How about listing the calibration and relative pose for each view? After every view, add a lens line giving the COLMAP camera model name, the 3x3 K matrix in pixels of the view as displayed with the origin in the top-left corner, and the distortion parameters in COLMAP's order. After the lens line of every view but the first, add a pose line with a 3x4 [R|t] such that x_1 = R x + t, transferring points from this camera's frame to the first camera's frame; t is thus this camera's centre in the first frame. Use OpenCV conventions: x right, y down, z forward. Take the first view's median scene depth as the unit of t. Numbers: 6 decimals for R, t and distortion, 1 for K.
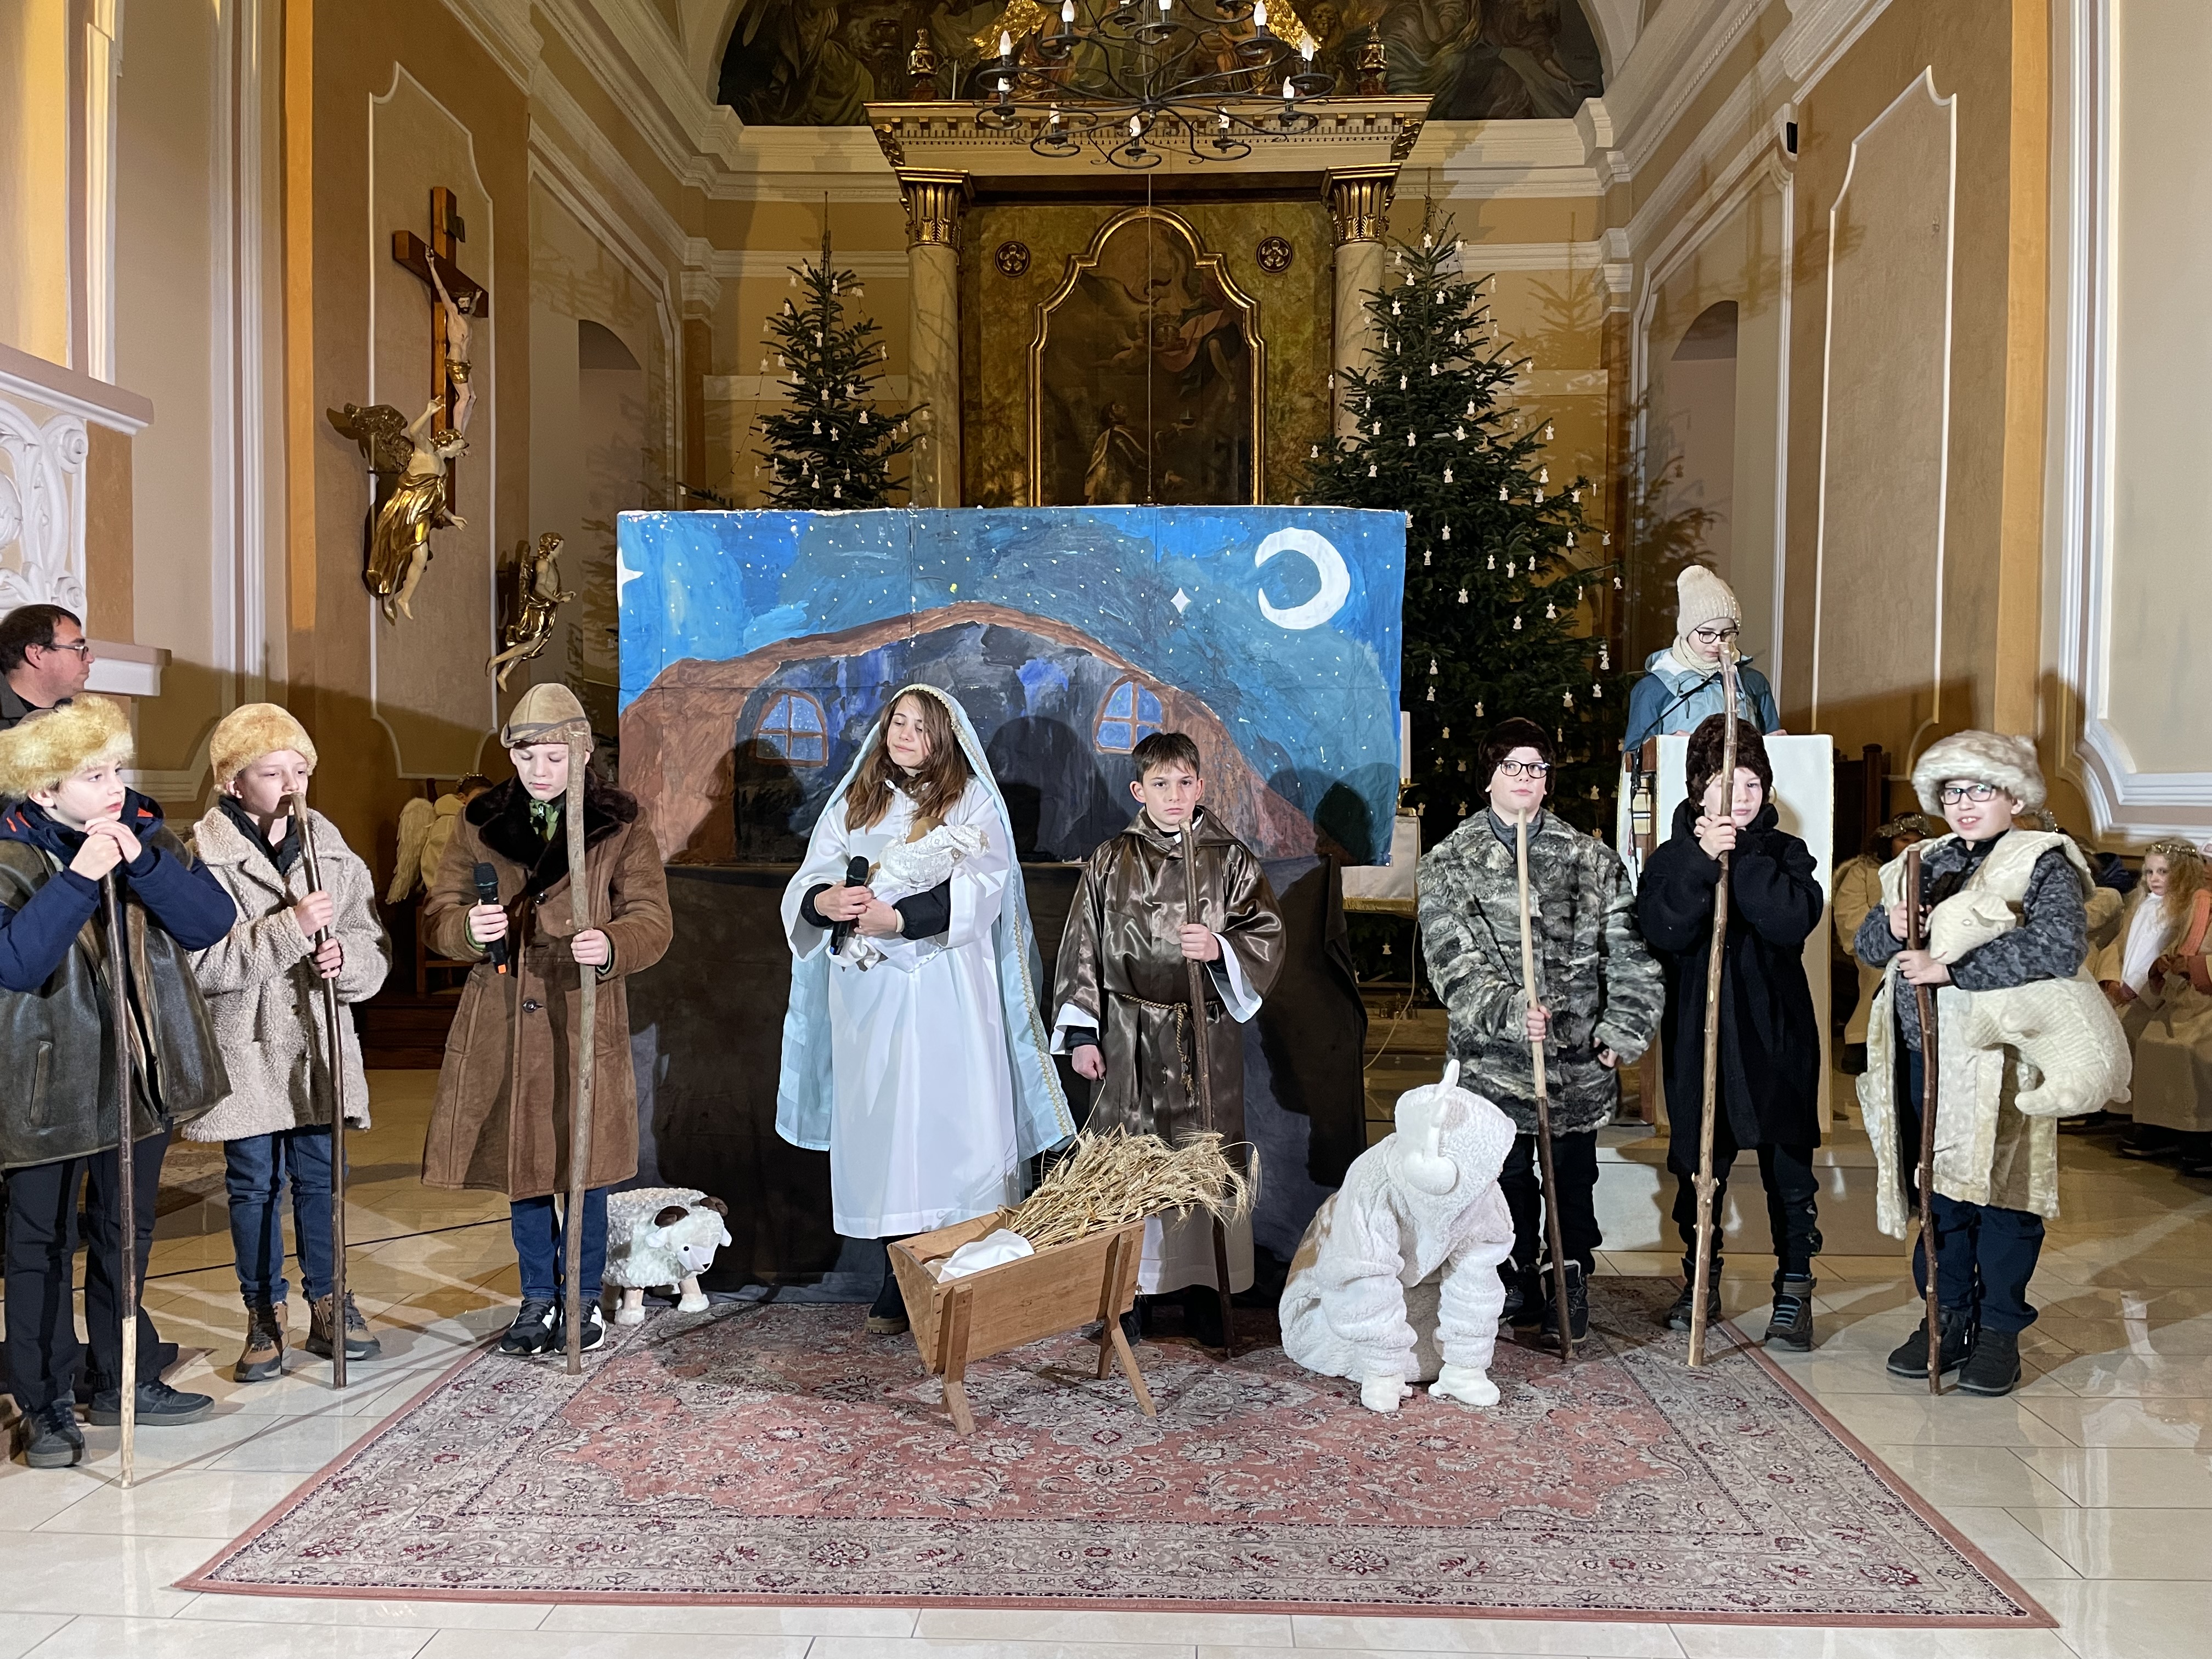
lens RADIAL K [[1659.1, 0, 1101.3], [0, 1659.1, 811.3], [0, 0, 1]] dist [0.089644, -0.114573]
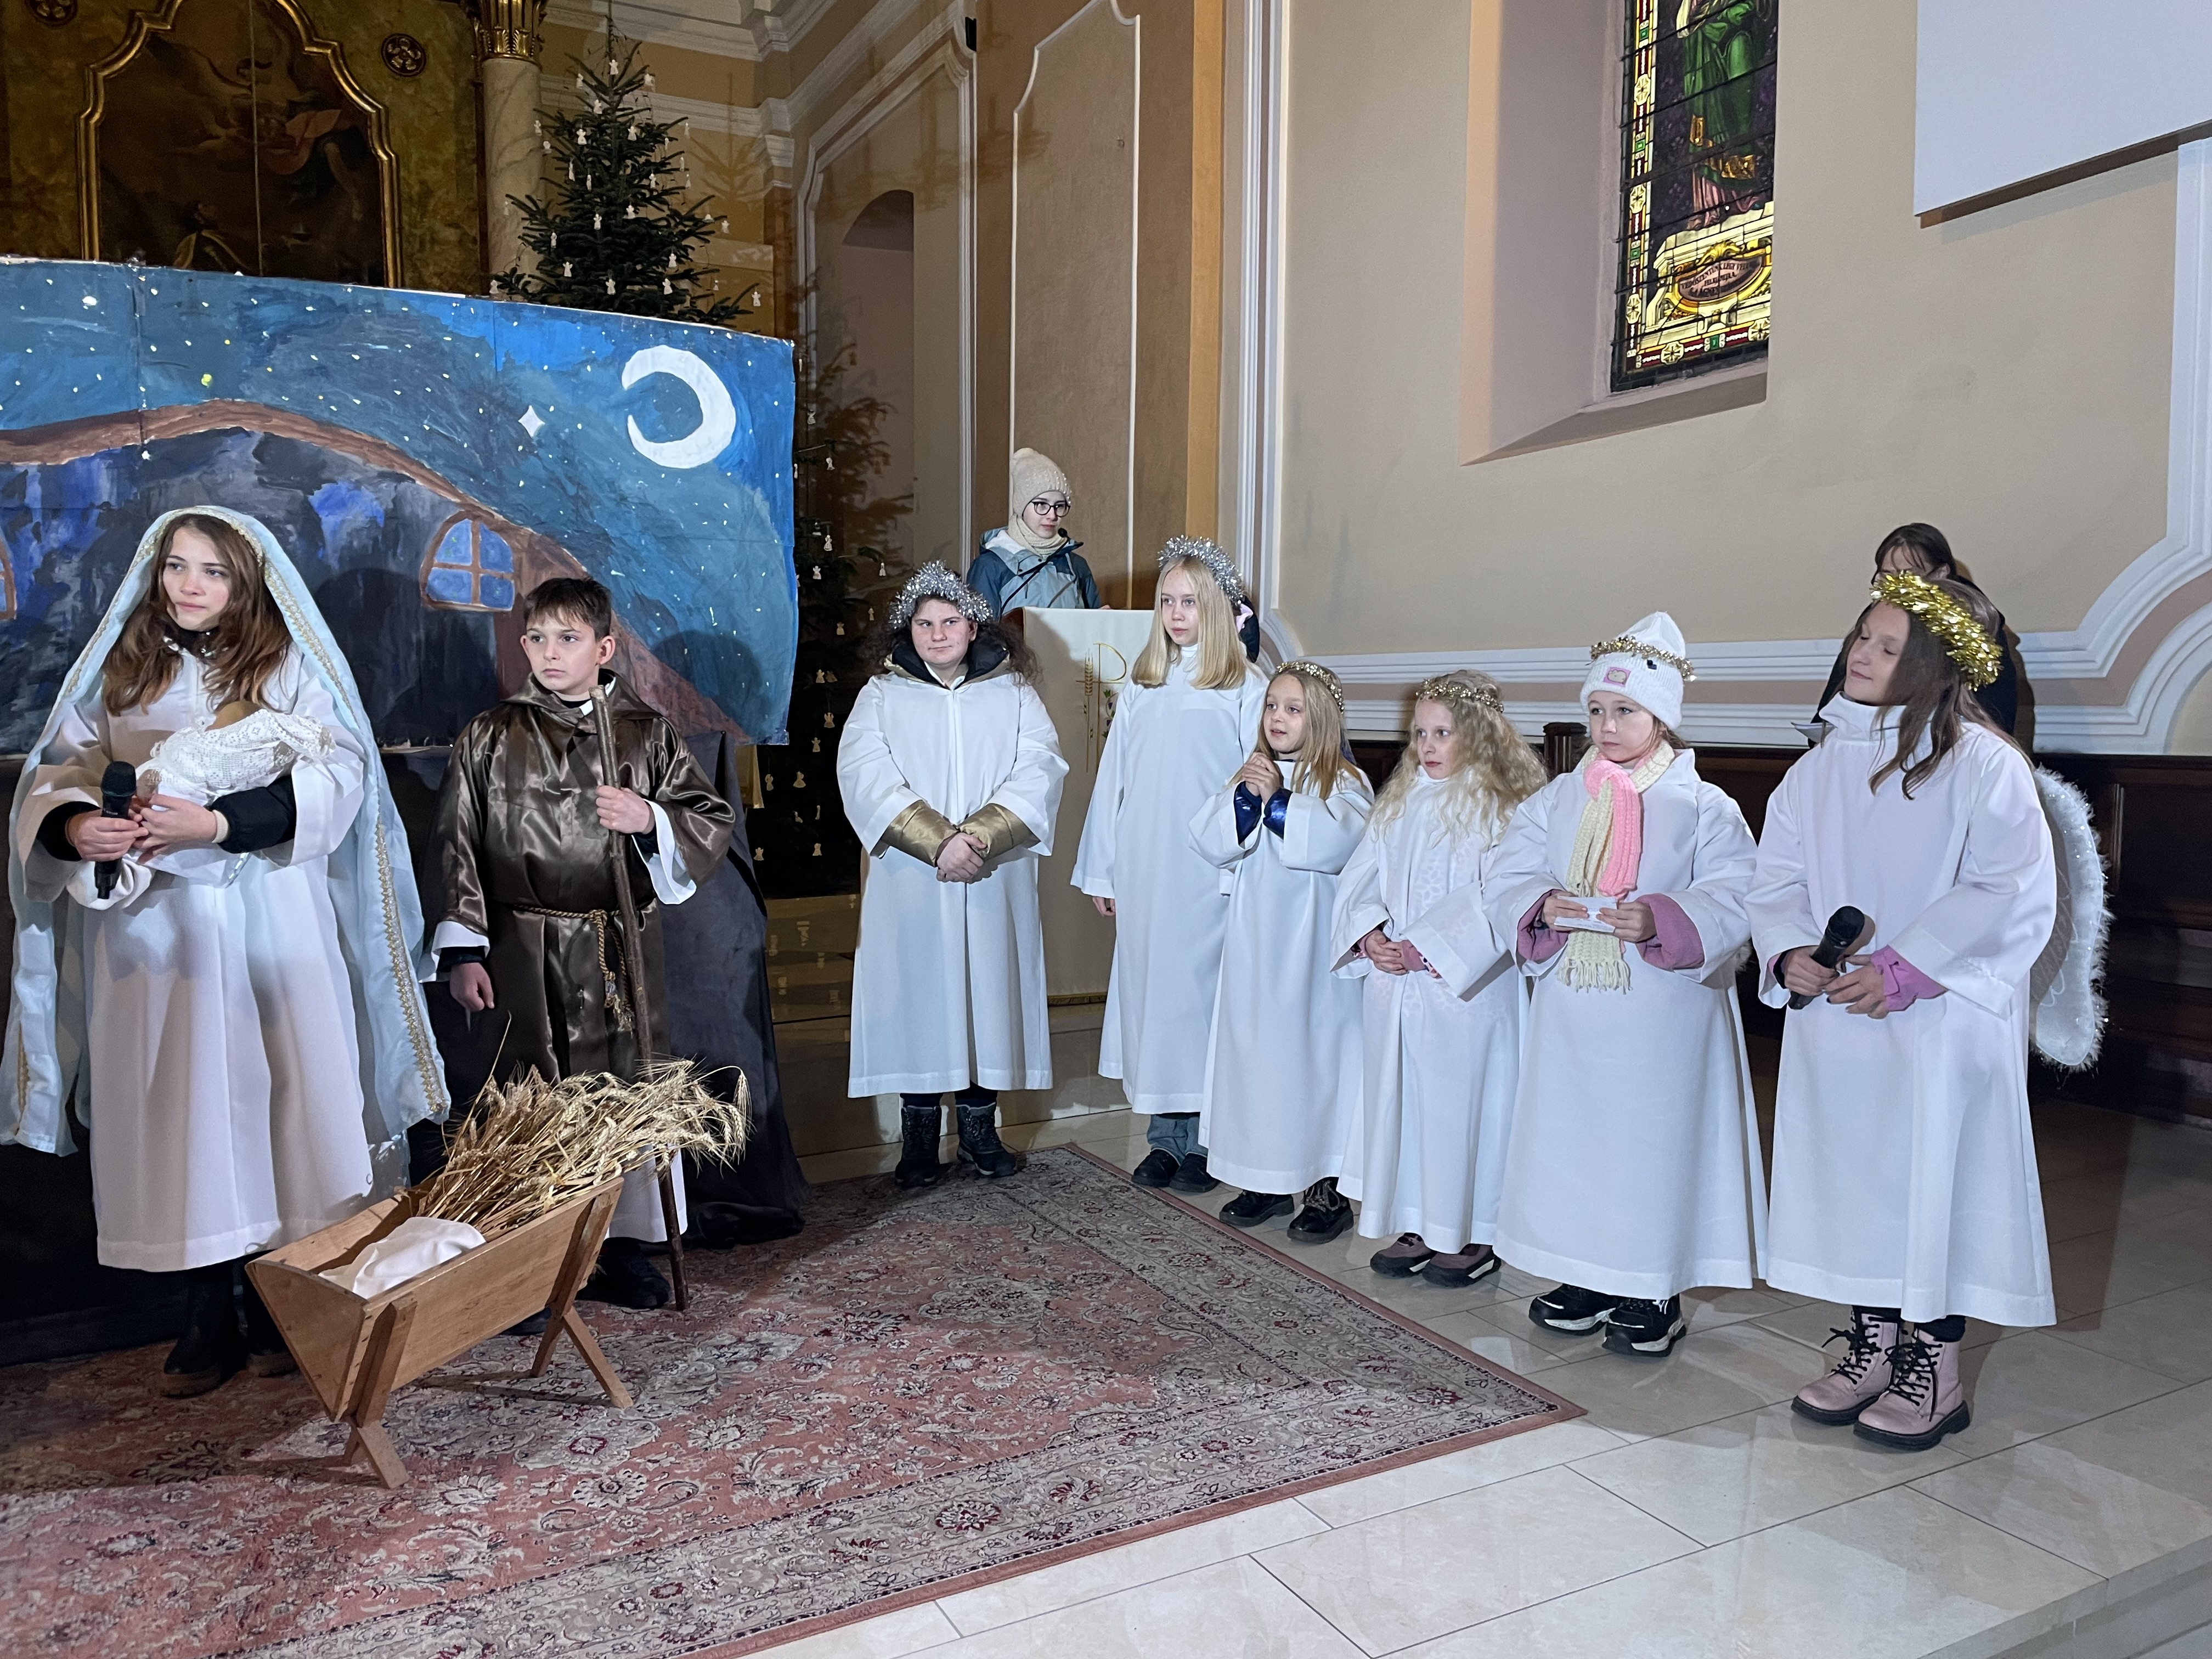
lens RADIAL K [[1659.1, 0, 1117.6], [0, 1659.1, 811.3], [0, 0, 1]] dist [0.089644, -0.114573]
pose [[0.859022, -0.041991, 0.510213, -0.073229], [0.009756, 0.997792, 0.065694, 0.006673], [-0.511845, -0.051455, 0.857535, 0.076304]]
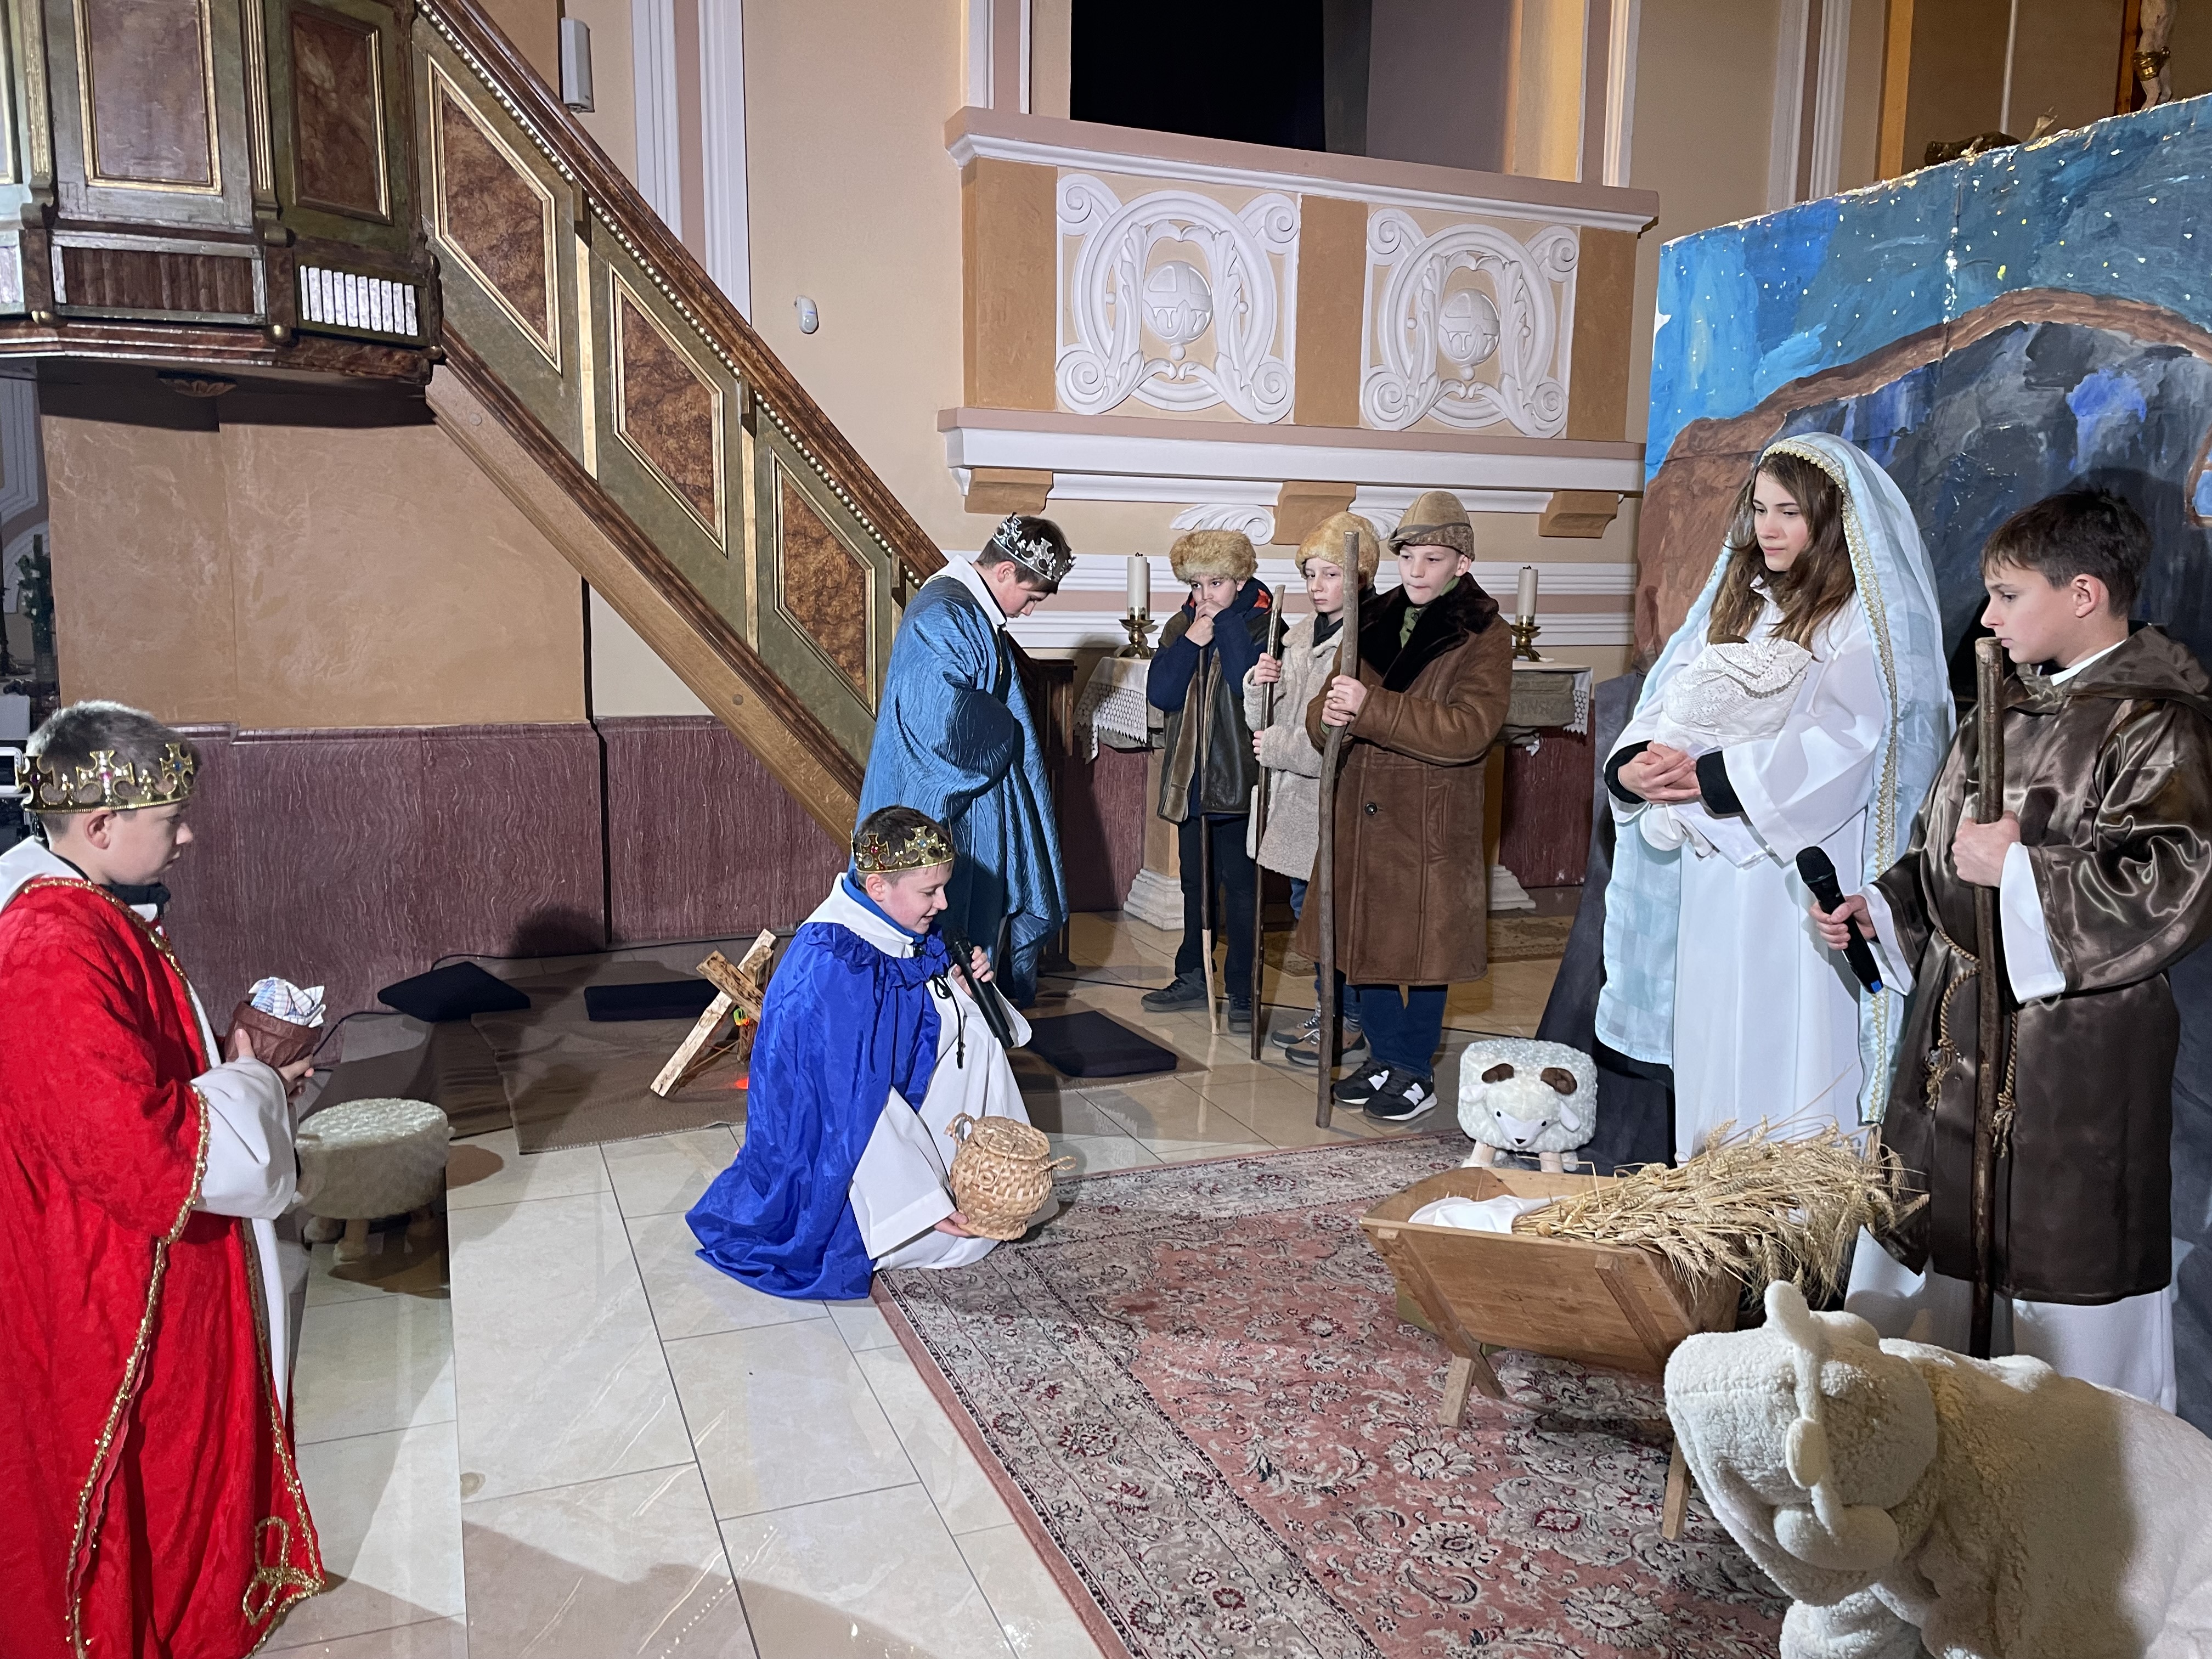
lens RADIAL K [[1659.1, 0, 1106.6], [0, 1659.1, 816.1], [0, 0, 1]] dist [0.089644, -0.114573]
pose [[0.422096, 0.133585, -0.896655, 0.210586], [-0.021685, 0.990288, 0.137327, -0.004319], [0.906292, -0.038521, 0.420894, 0.222649]]
